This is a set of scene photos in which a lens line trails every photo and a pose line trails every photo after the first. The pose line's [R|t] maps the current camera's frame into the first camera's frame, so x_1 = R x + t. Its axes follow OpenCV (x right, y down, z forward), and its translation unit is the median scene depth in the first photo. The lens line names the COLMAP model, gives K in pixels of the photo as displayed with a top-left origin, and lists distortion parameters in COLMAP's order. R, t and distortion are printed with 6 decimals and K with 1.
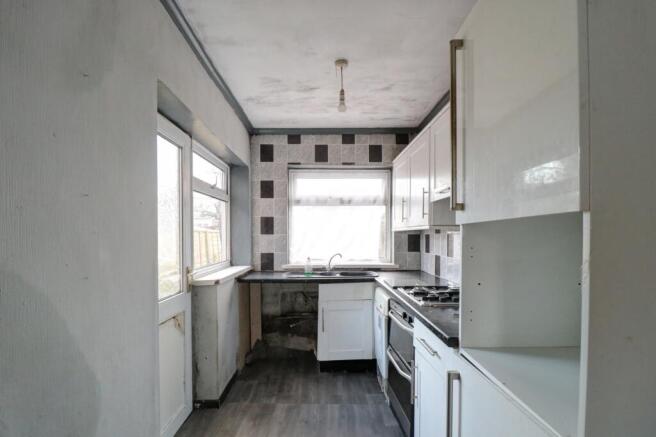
lens RADIAL K [[311.8, 0, 334.0], [0, 311.8, 239.3], [0, 0, 1]] dist [-0.010471, -0.002214]
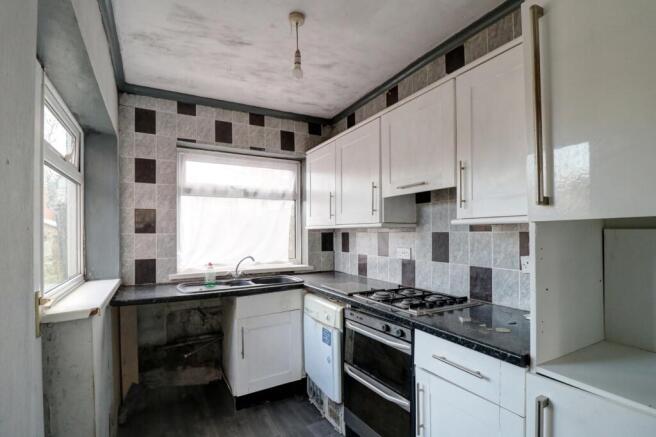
lens RADIAL K [[311.8, 0, 327.9], [0, 311.8, 230.9], [0, 0, 1]] dist [-0.010471, -0.002214]
pose [[0.889646, -0.000277, 0.456652, -0.178196], [0.009490, 0.999795, -0.017881, -0.004959], [-0.456553, 0.020241, 0.889466, 0.180855]]
